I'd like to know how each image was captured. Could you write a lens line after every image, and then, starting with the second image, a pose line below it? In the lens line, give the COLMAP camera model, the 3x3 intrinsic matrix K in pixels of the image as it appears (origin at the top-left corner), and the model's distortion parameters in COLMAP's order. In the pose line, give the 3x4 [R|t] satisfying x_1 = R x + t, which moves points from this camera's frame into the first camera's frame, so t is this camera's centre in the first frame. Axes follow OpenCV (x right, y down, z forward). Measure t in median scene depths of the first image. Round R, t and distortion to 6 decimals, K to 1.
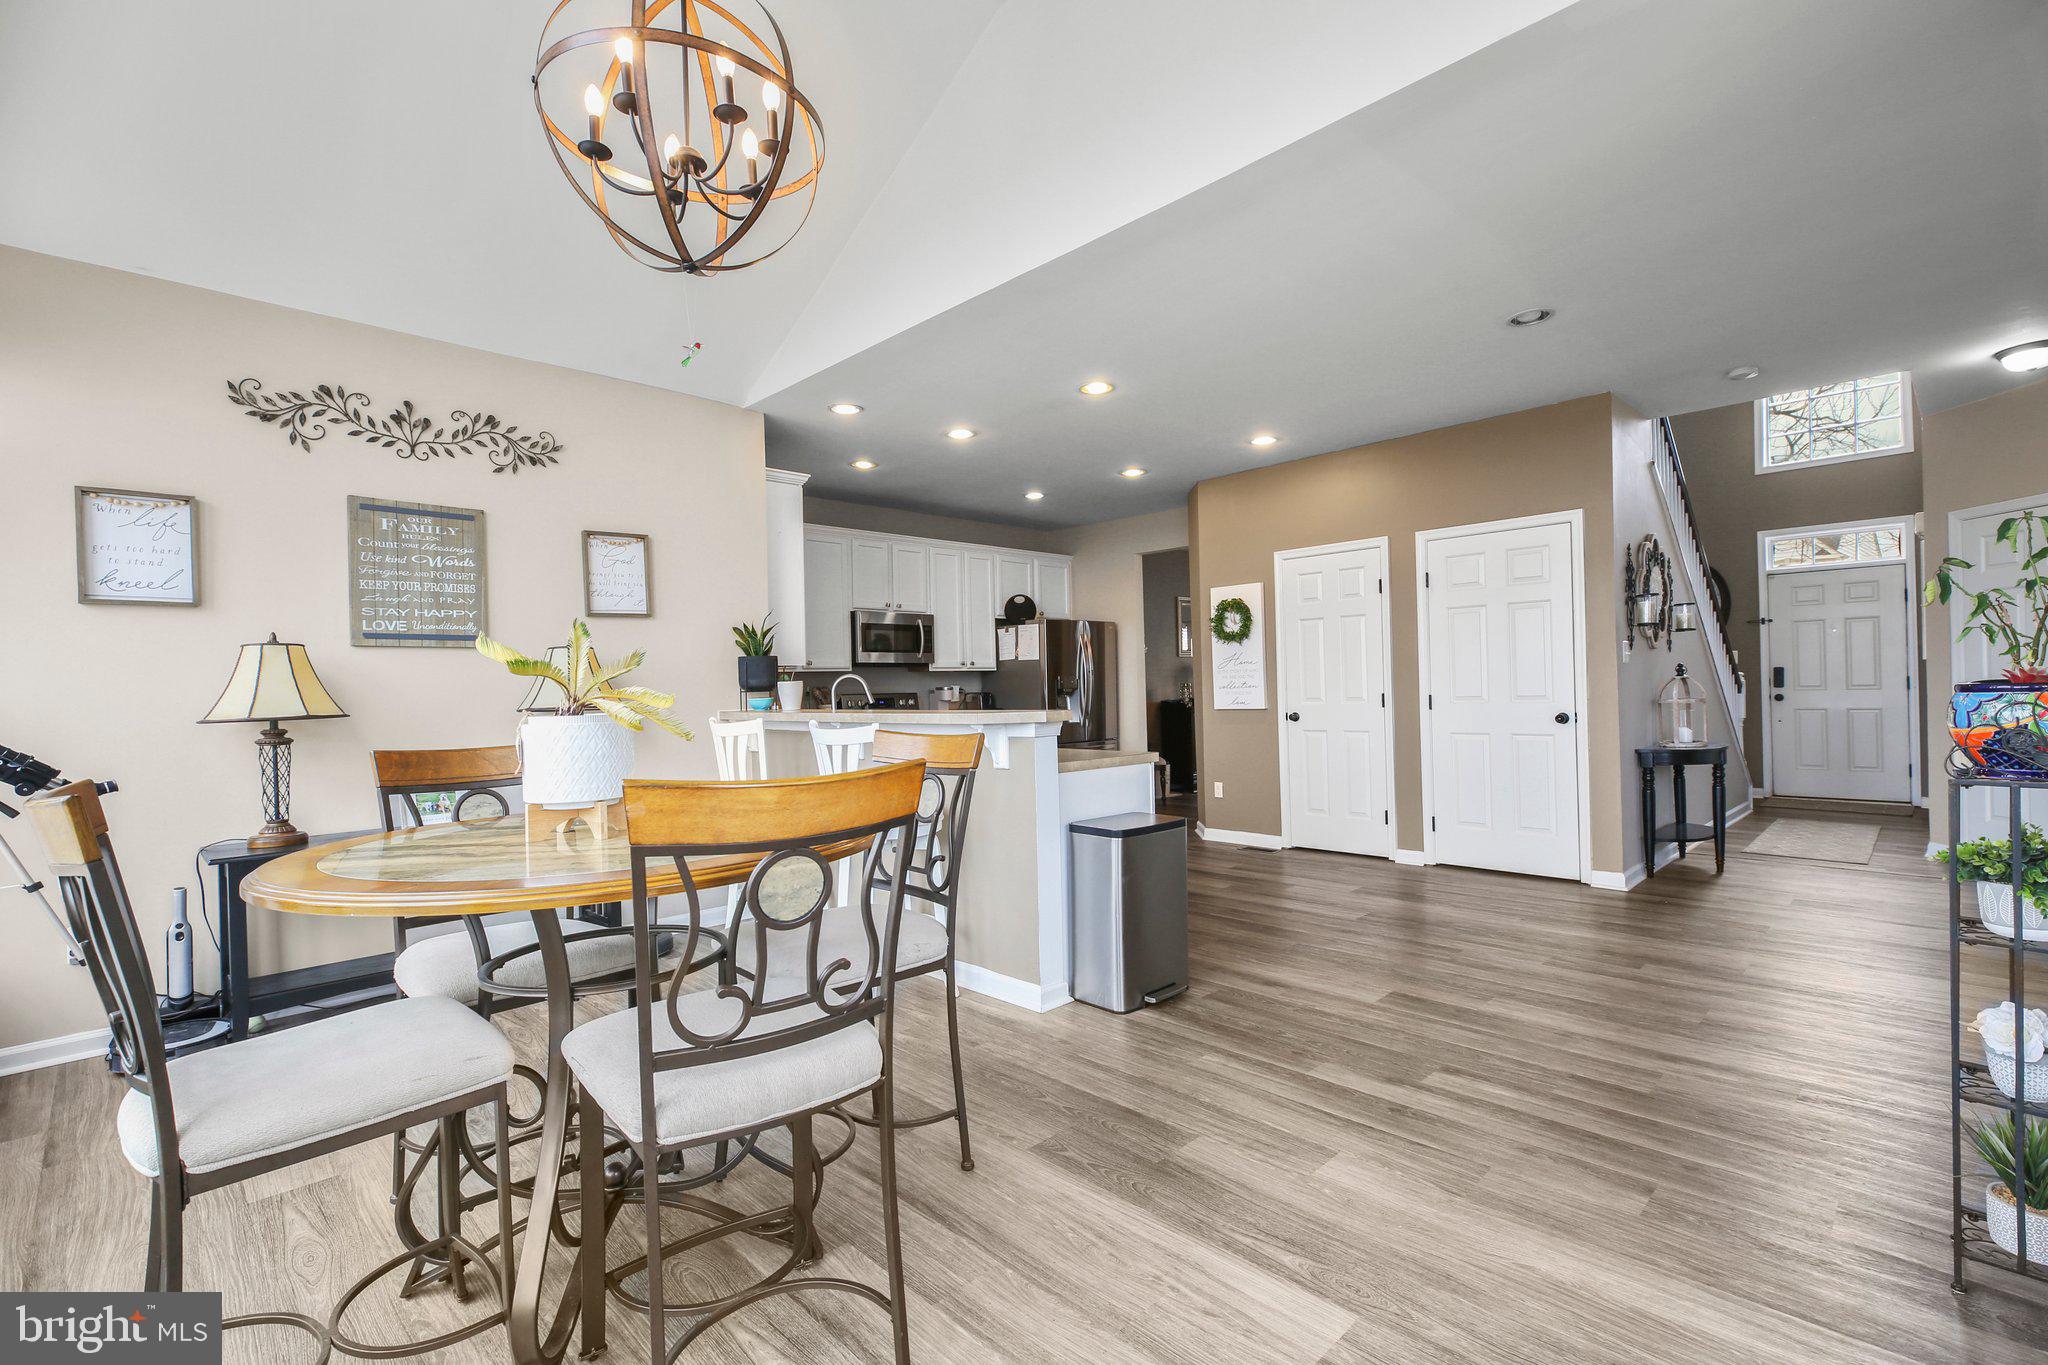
lens RADIAL K [[924.2, 0, 1039.1], [0, 924.2, 679.9], [0, 0, 1]] dist [0.010505, -0.000546]
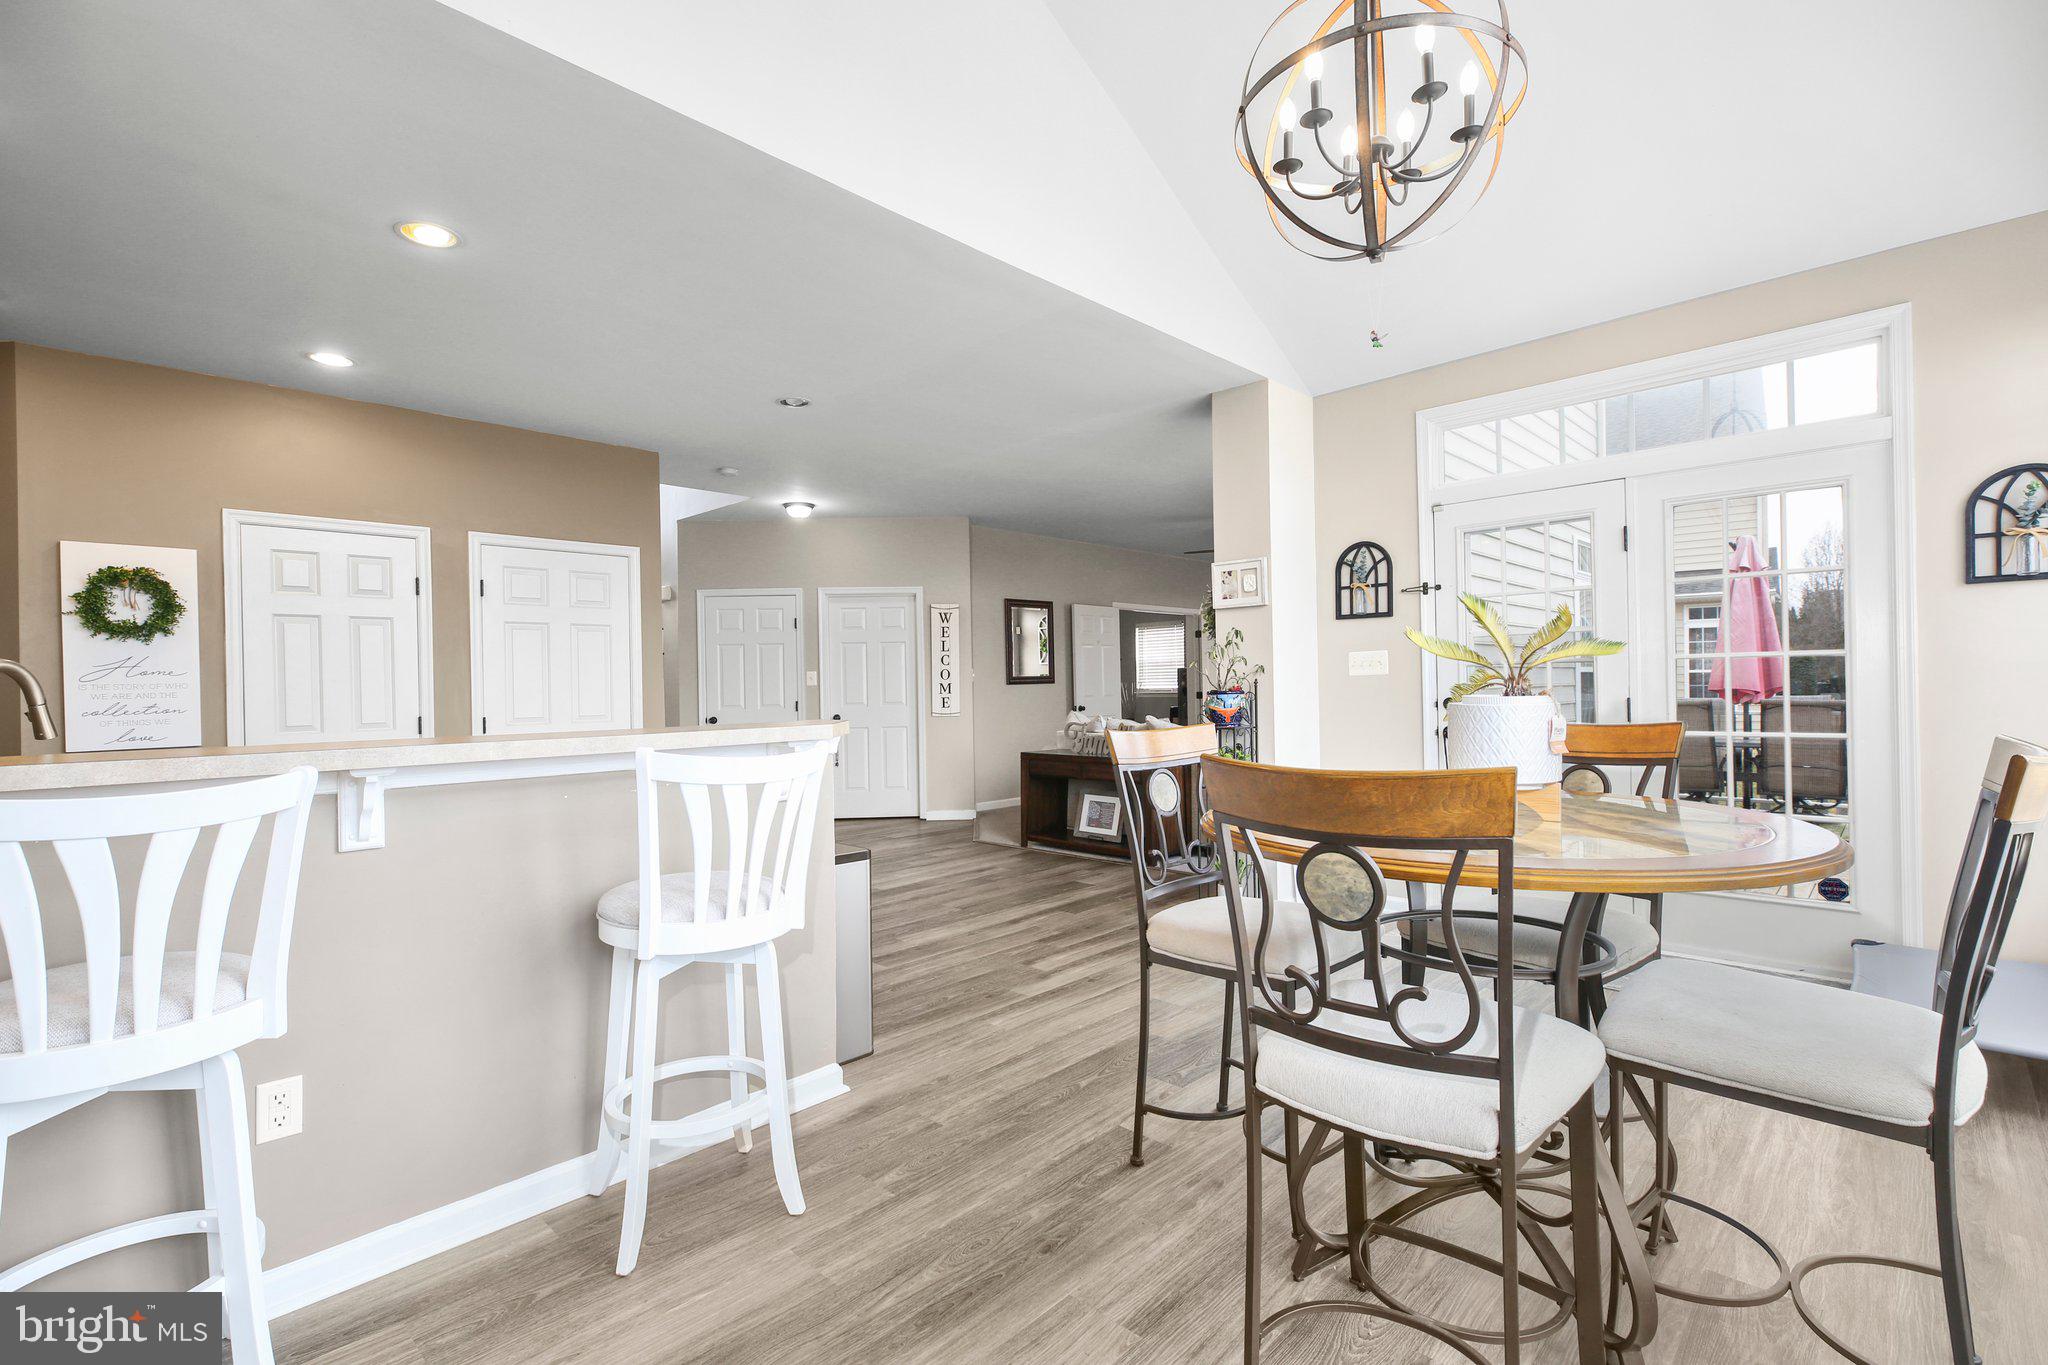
lens RADIAL K [[924.2, 0, 1027.2], [0, 924.2, 687.1], [0, 0, 1]] dist [0.010505, -0.000546]
pose [[-0.020999, 0.024294, 0.999484, -0.660689], [0.013764, 0.999617, -0.024008, 0.021447], [-0.999685, 0.013253, -0.021325, 0.686711]]
